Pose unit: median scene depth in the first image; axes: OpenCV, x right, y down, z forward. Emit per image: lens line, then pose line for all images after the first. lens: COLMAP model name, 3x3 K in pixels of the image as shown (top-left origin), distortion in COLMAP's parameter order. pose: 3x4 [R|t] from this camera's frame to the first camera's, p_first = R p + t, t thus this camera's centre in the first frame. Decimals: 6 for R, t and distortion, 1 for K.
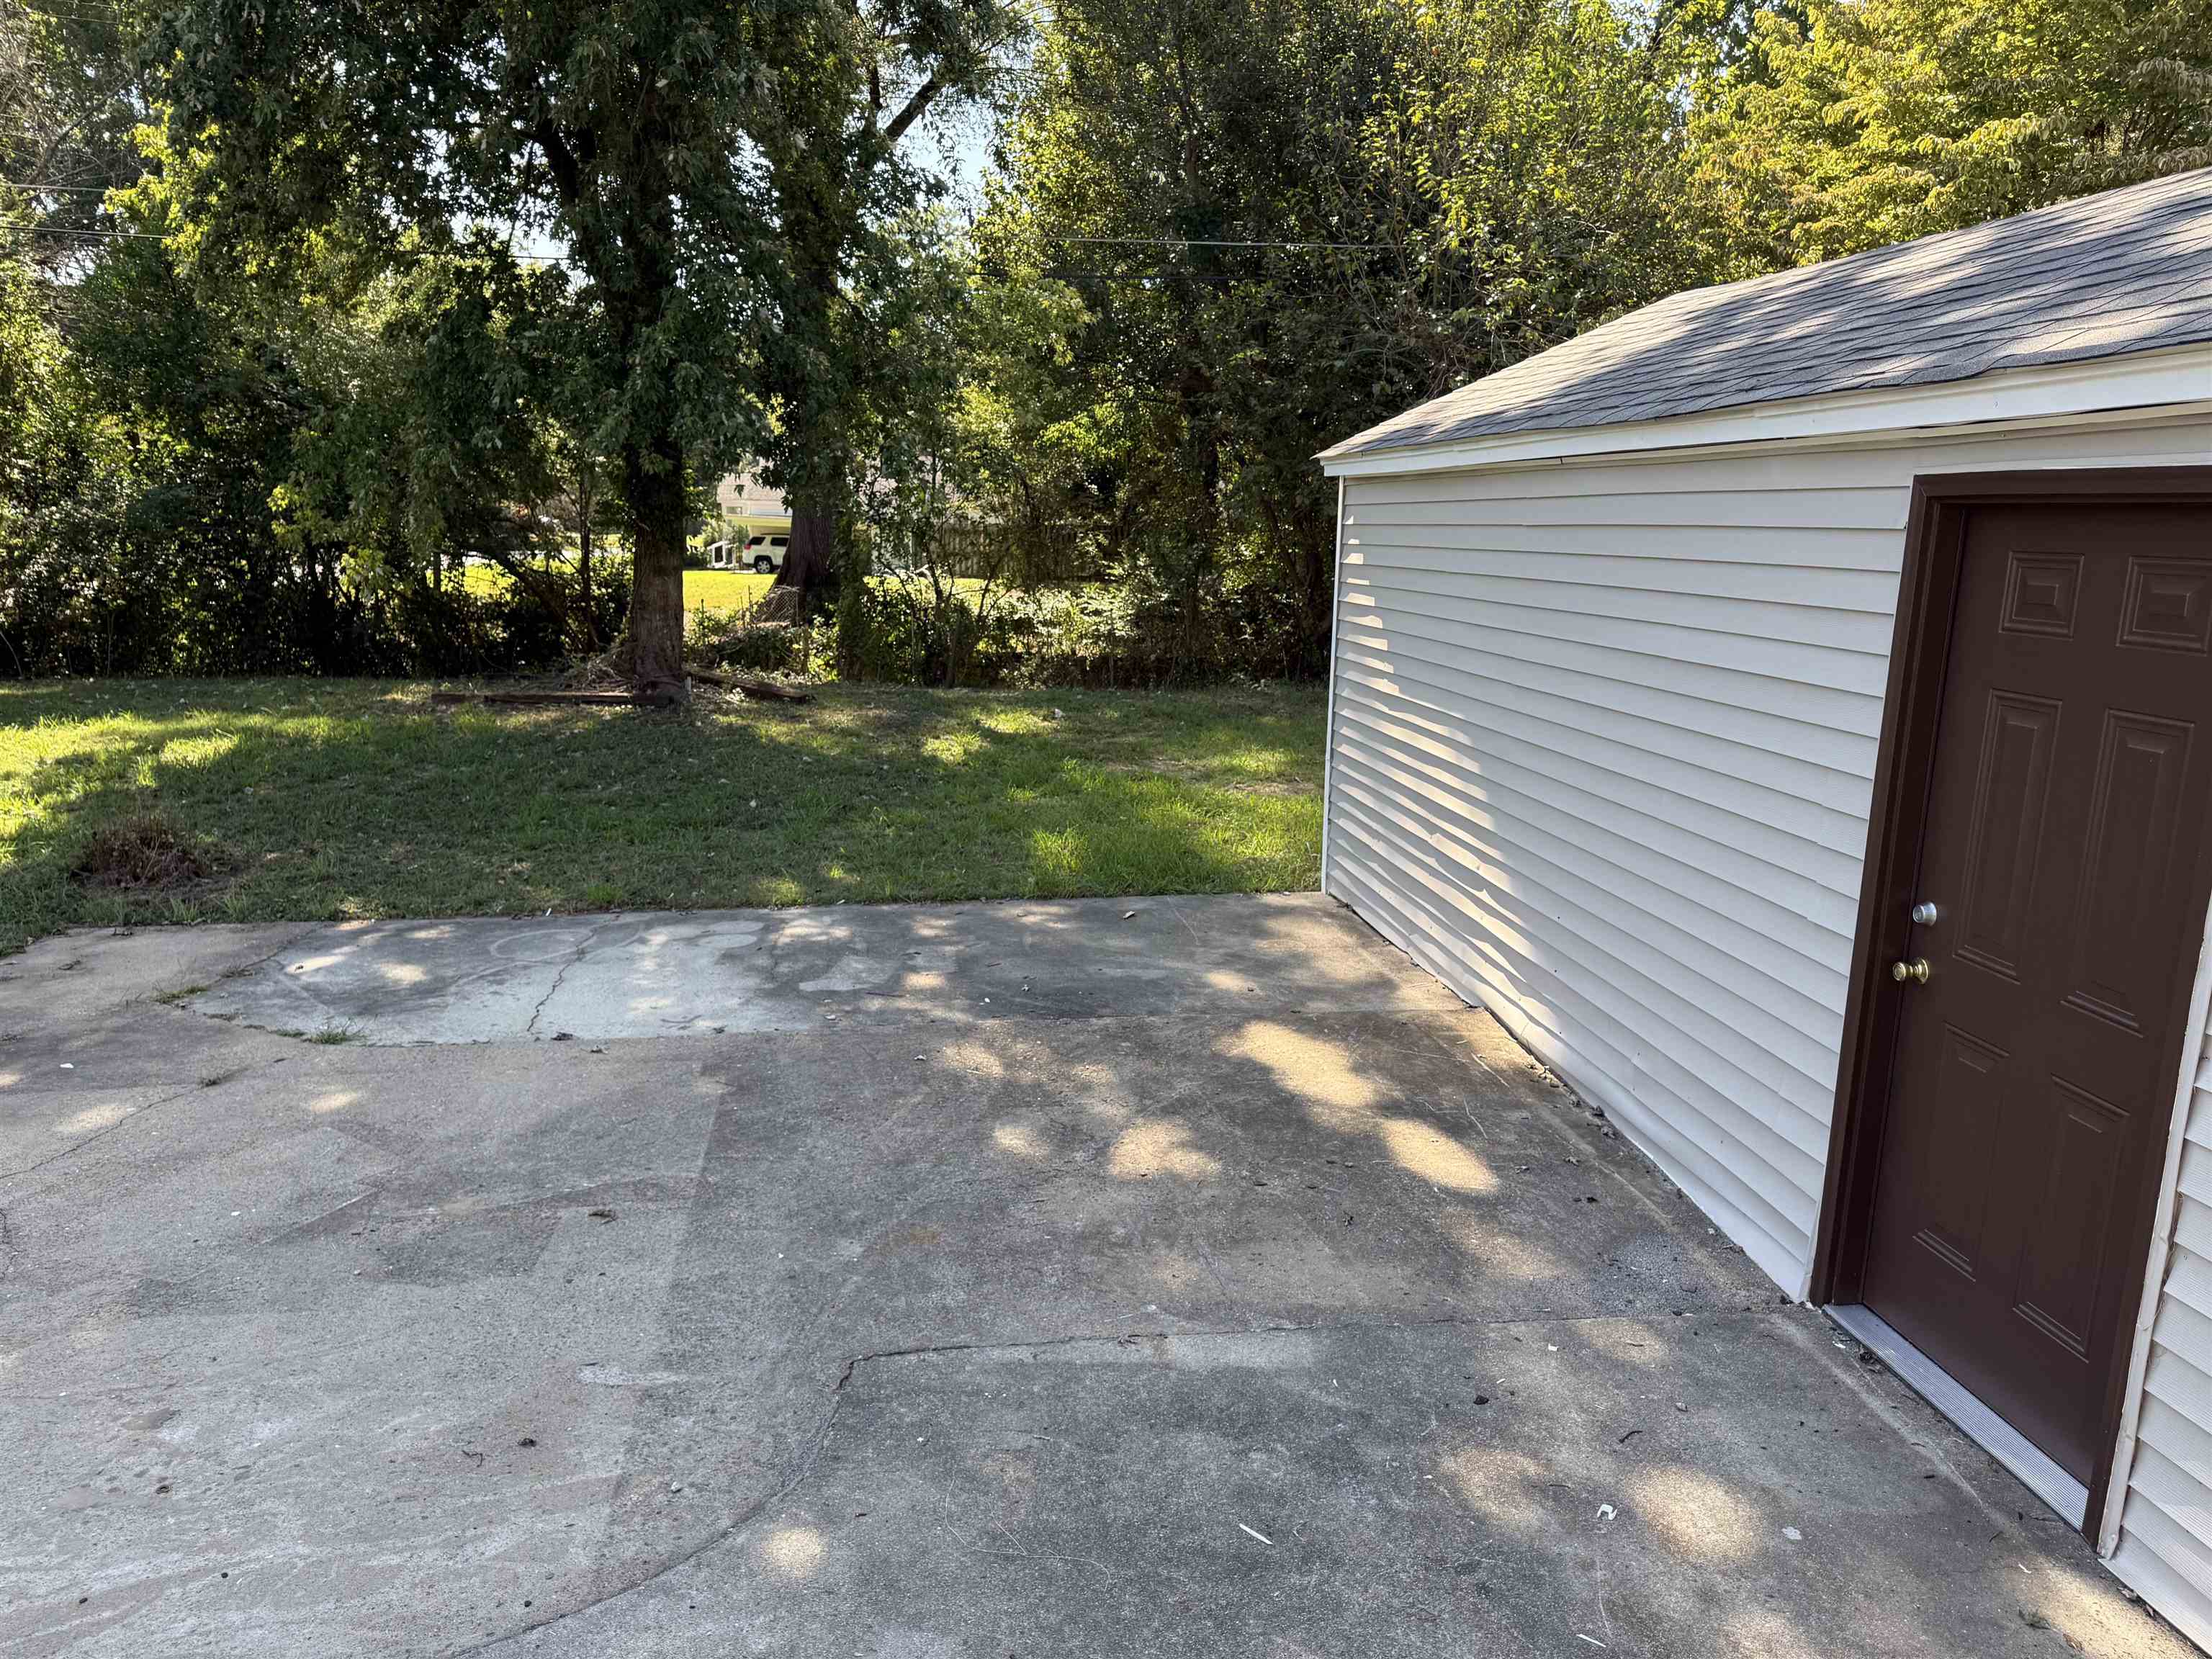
lens RADIAL K [[1570.8, 0, 1096.5], [0, 1570.8, 824.2], [0, 0, 1]] dist [0.001336, -0.003544]
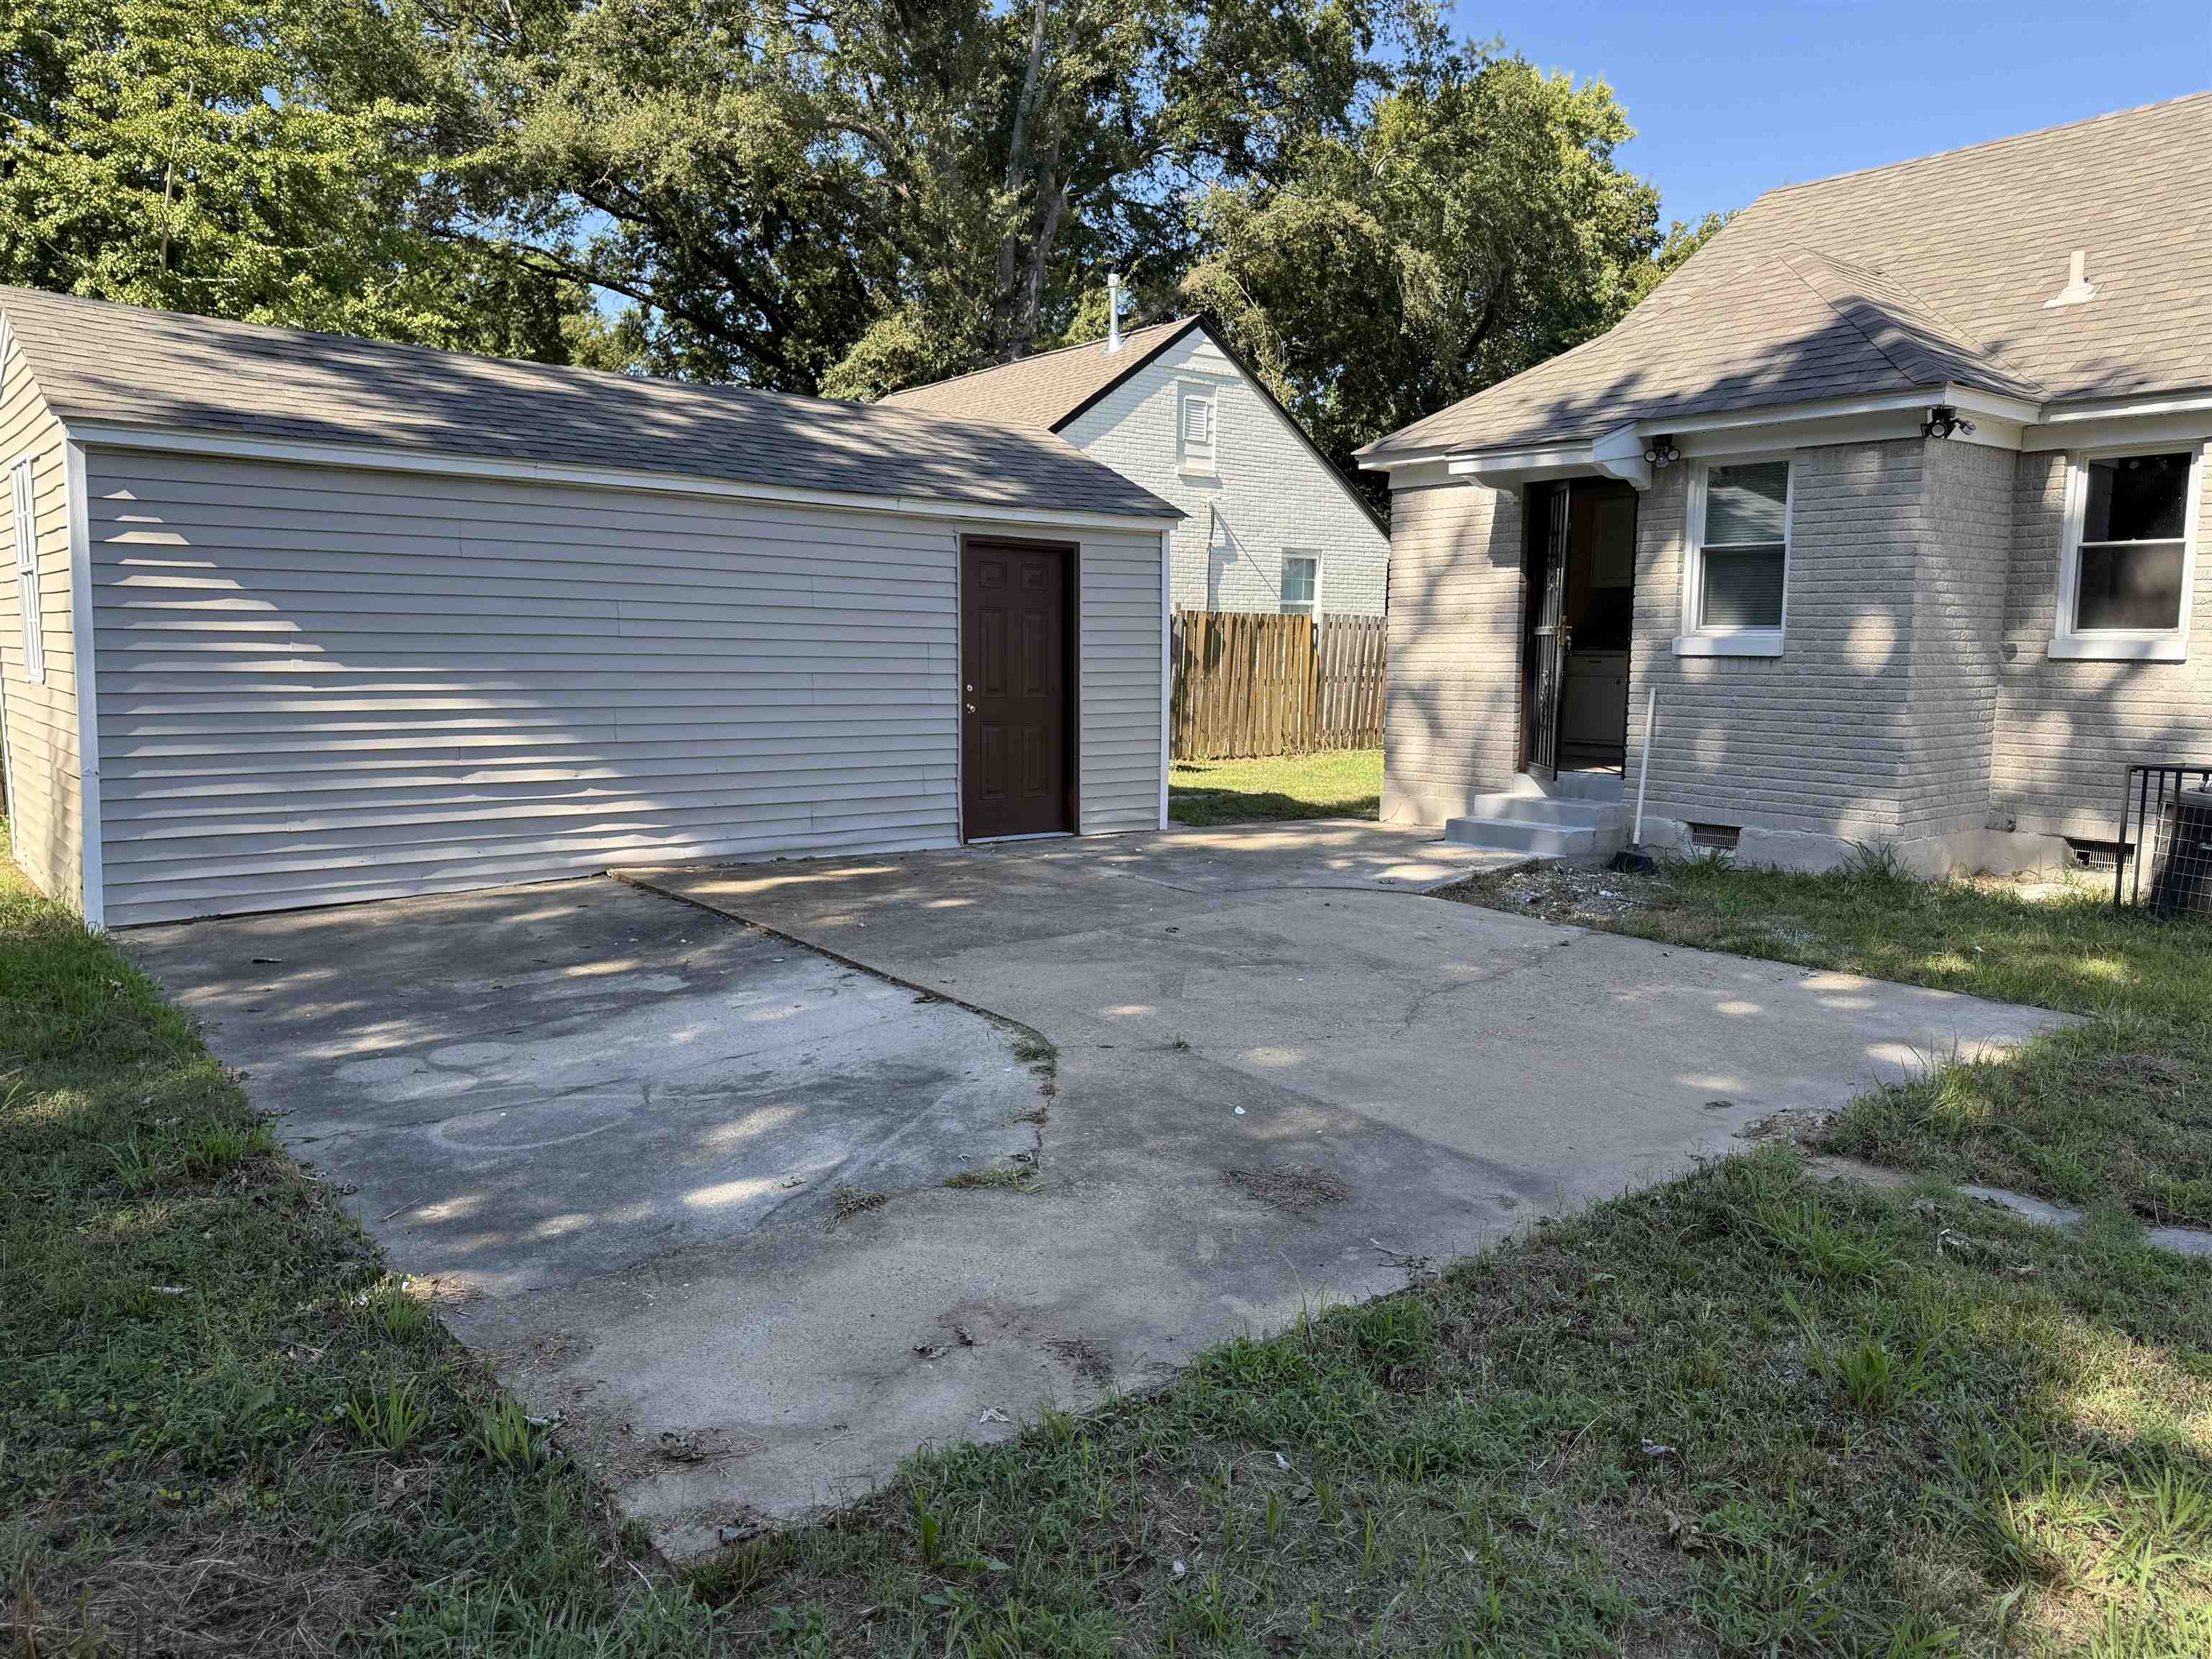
lens RADIAL K [[1527.2, 0, 1105.4], [0, 1527.2, 785.3], [0, 0, 1]] dist [0.088913, -0.129300]
pose [[-0.511646, -0.106938, 0.852515, -0.978841], [0.141557, 0.968173, 0.206403, -0.151351], [-0.847455, 0.226285, -0.480225, 1.060050]]
